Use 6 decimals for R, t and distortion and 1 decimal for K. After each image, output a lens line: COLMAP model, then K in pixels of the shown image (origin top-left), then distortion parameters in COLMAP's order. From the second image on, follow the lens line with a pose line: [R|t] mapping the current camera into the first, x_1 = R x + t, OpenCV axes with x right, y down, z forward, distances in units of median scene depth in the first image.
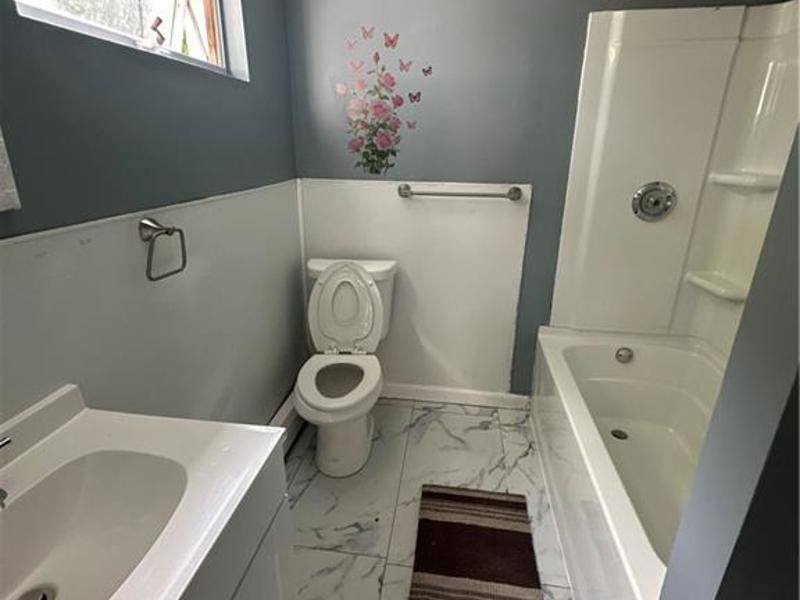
lens RADIAL K [[421.2, 0, 400.0], [0, 421.2, 300.0], [0, 0, 1]] dist [-0.002659, 0.001411]
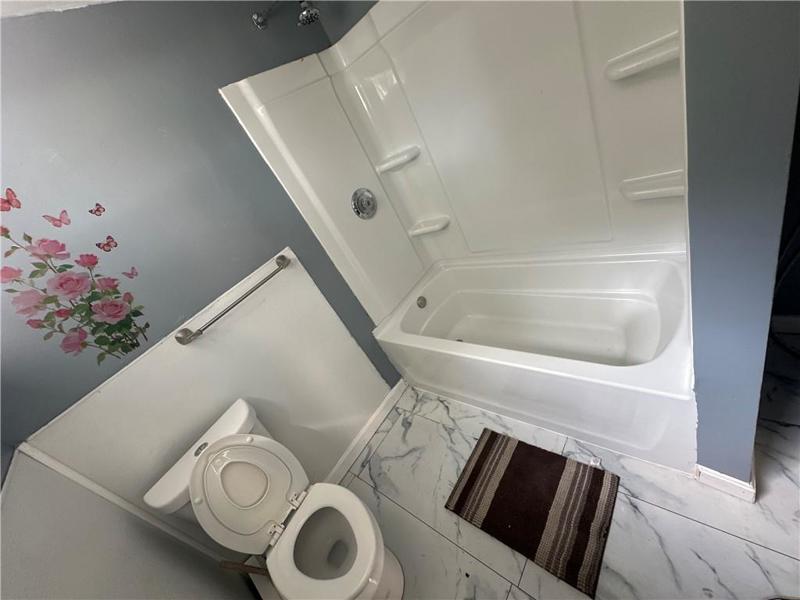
lens RADIAL K [[320.9, 0, 400.0], [0, 320.9, 300.0], [0, 0, 1]] dist [-0.000206, -0.000010]
pose [[0.459101, -0.647479, 0.608274, -0.137890], [0.681290, 0.696031, 0.226682, -0.169547], [-0.570149, 0.310341, 0.760670, 0.262527]]
